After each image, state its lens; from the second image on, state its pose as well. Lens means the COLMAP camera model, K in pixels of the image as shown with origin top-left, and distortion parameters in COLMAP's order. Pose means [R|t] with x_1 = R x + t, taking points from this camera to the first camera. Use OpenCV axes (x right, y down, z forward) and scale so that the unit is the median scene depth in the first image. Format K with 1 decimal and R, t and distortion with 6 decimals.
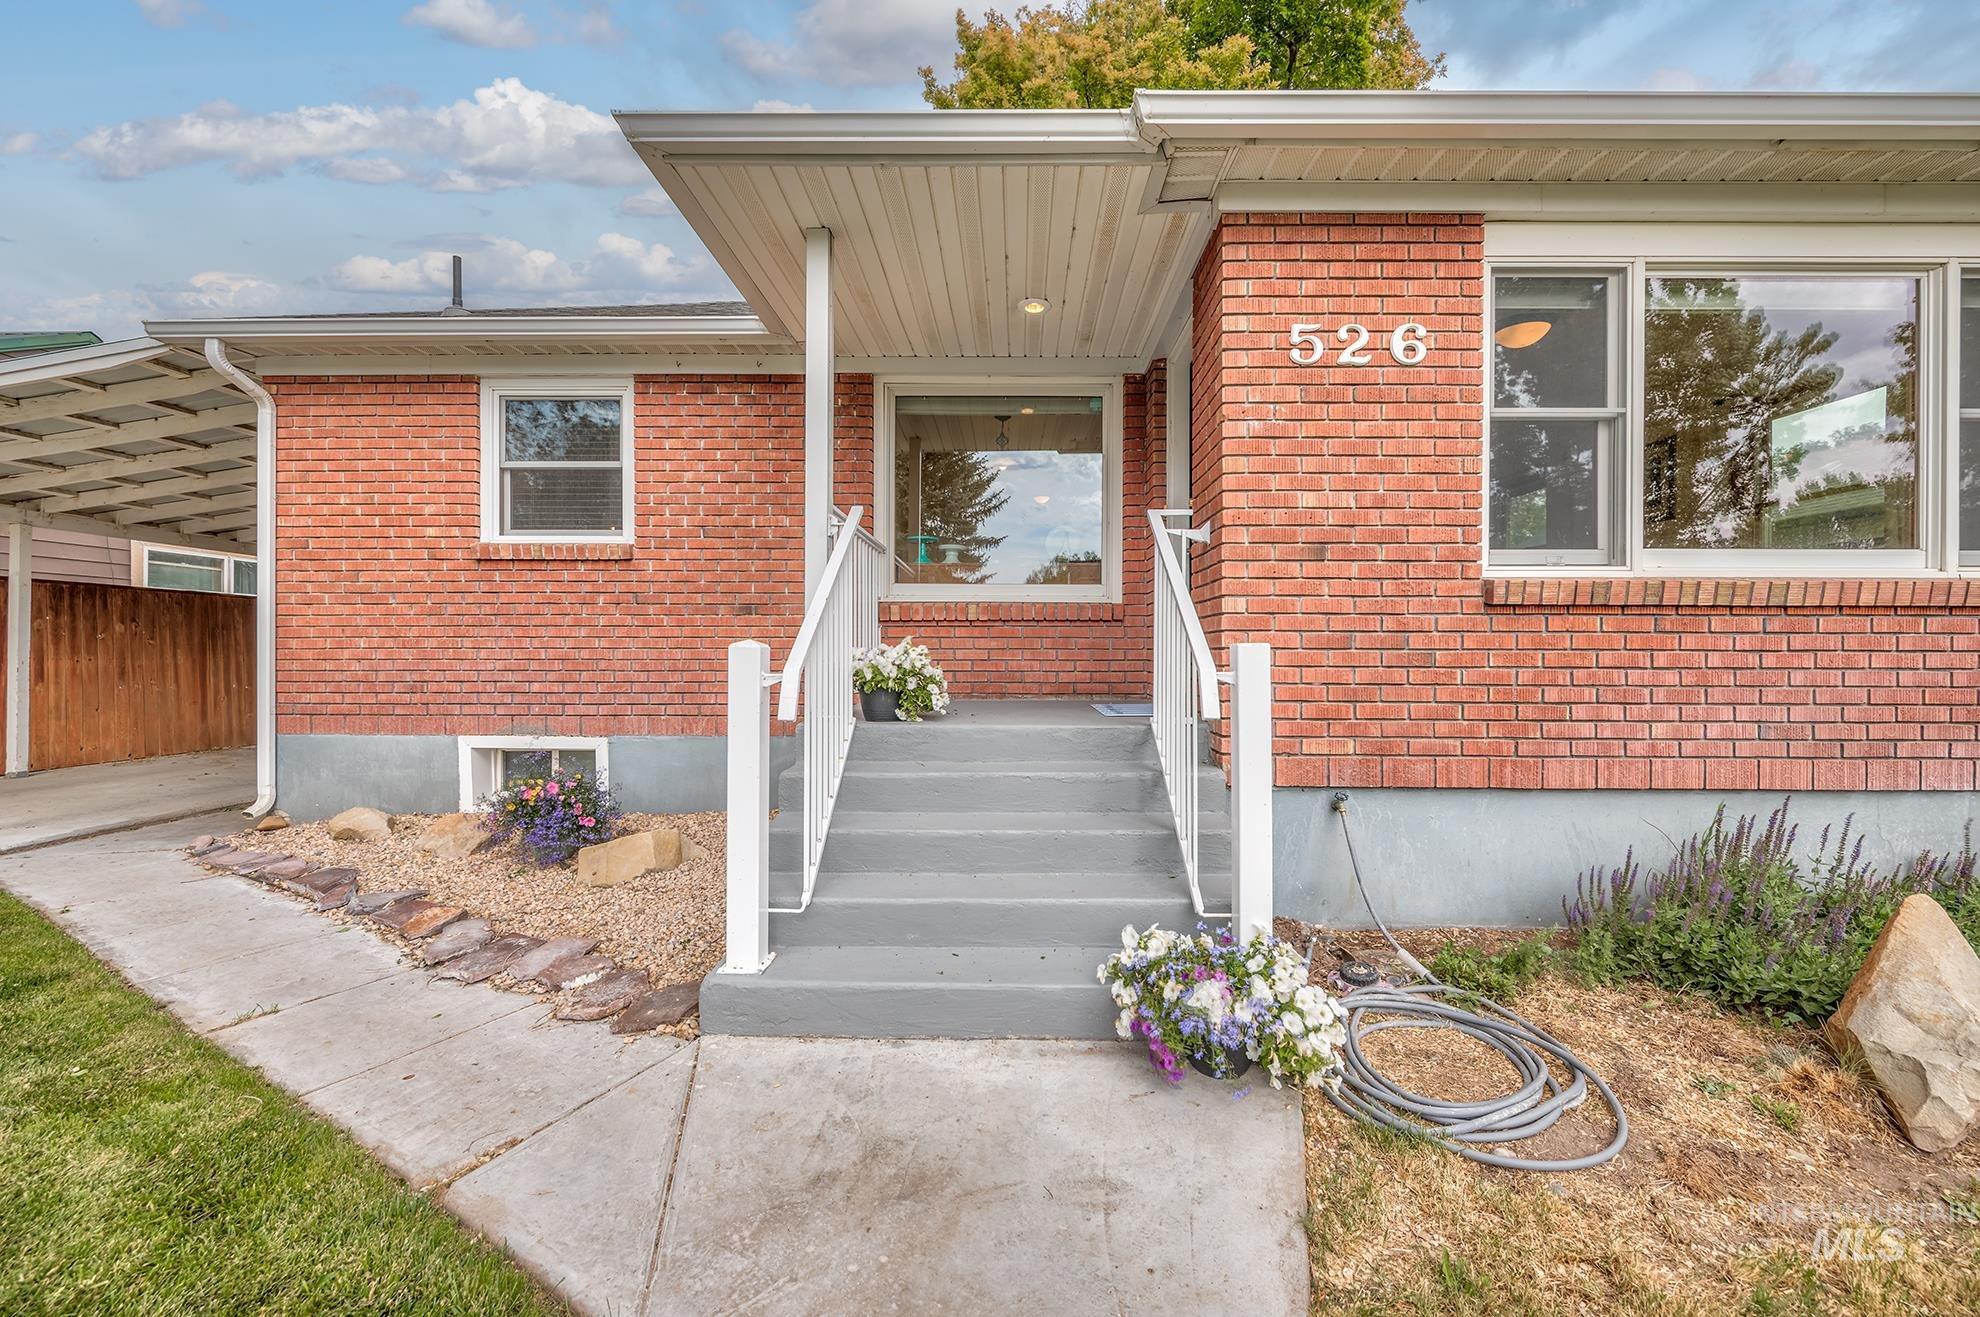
lens RADIAL K [[800.2, 0, 983.0], [0, 800.2, 651.7], [0, 0, 1]] dist [-0.006330, -0.000299]
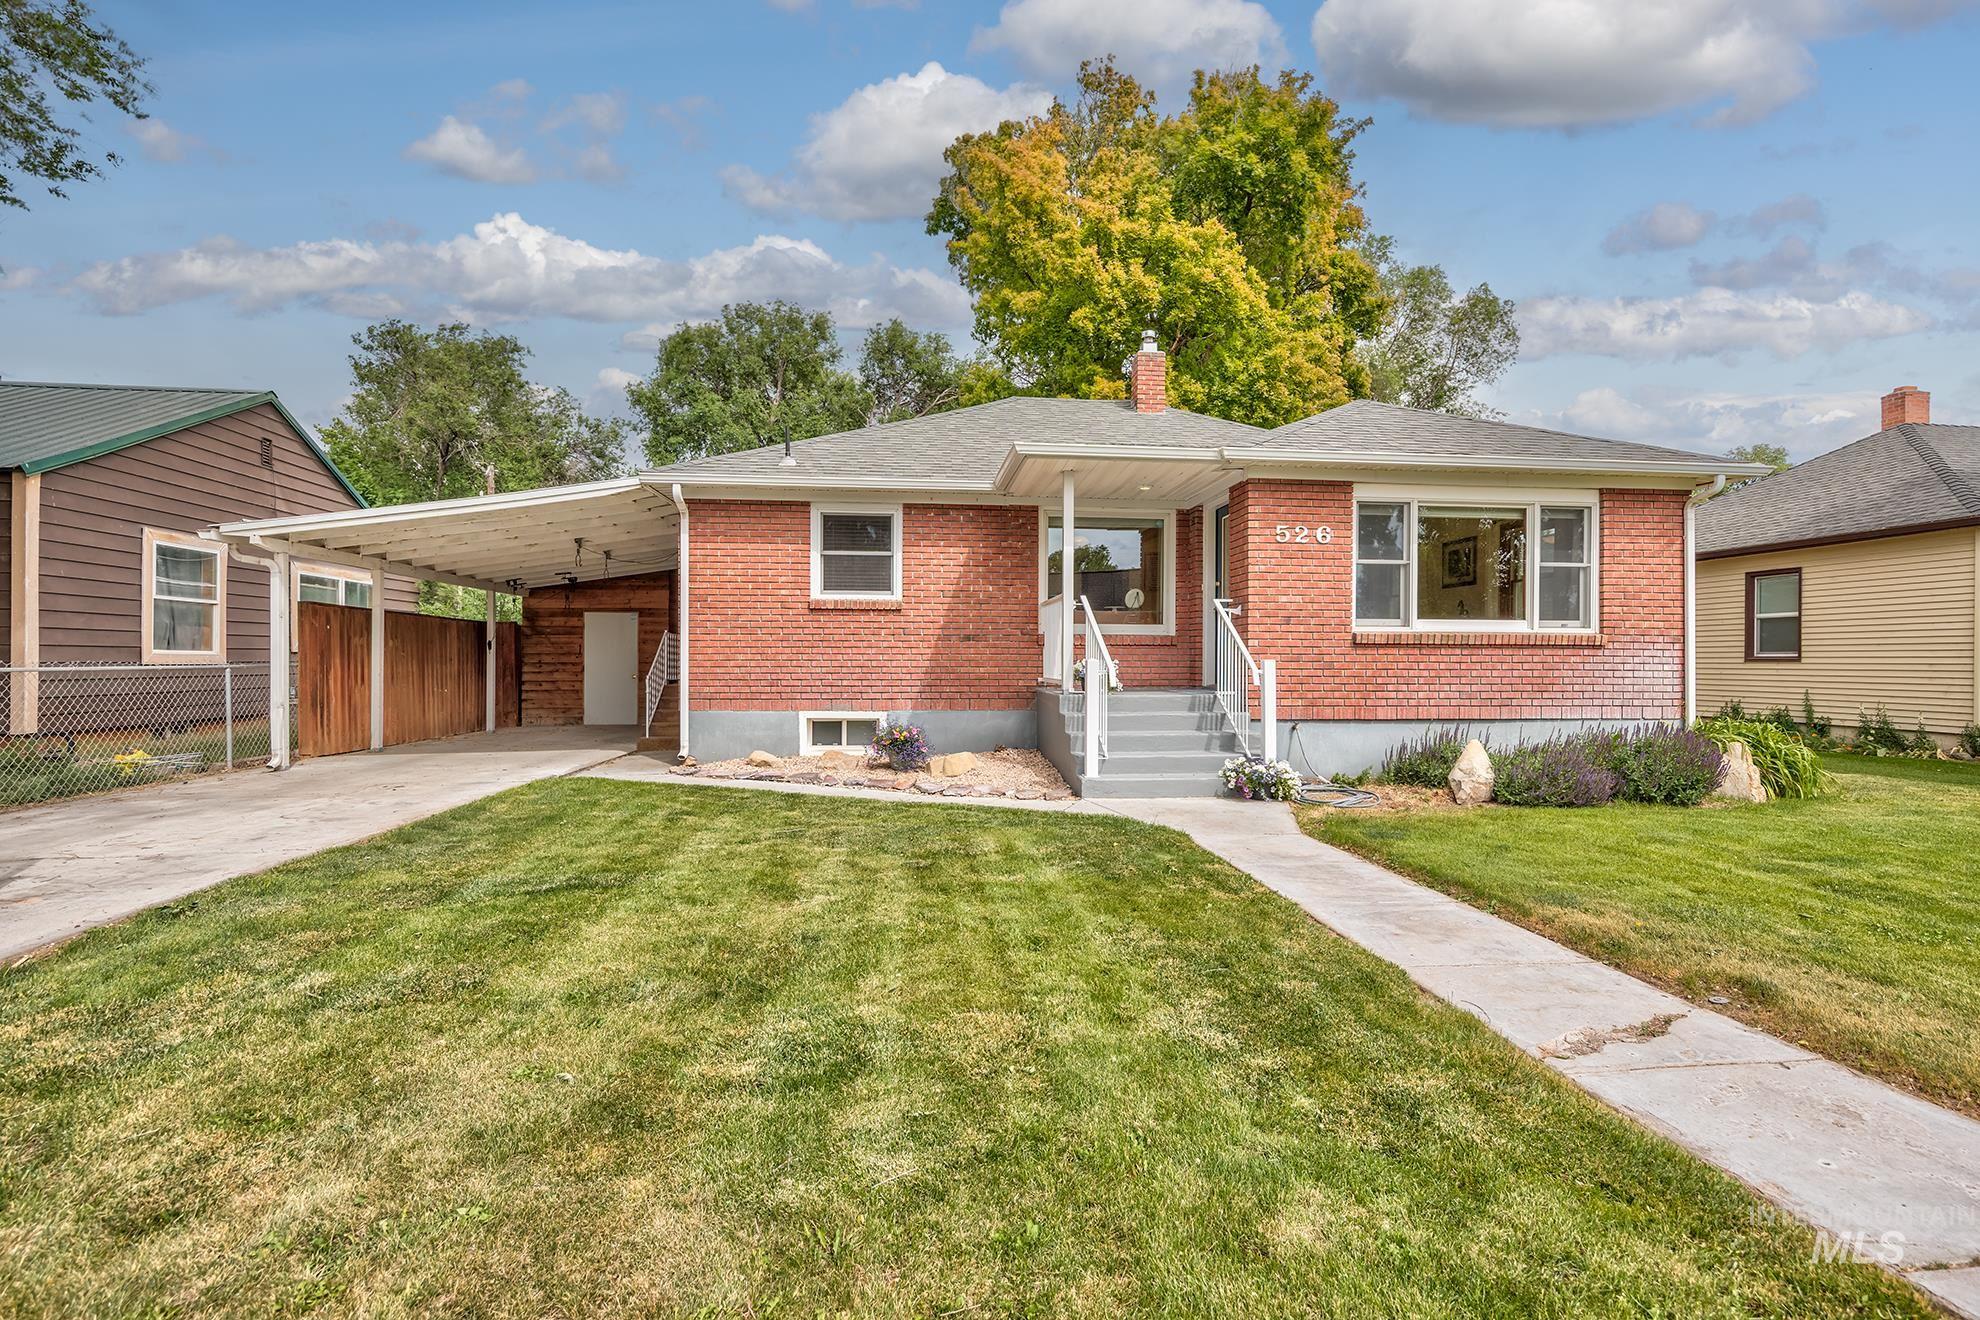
lens RADIAL K [[871.1, 0, 987.0], [0, 871.1, 661.4], [0, 0, 1]] dist [-0.008949, -0.000670]
pose [[0.994732, 0.000903, 0.102505, -0.738370], [-0.000842, 0.999999, -0.000640, -0.001638], [-0.102506, 0.000550, 0.994732, -1.492579]]
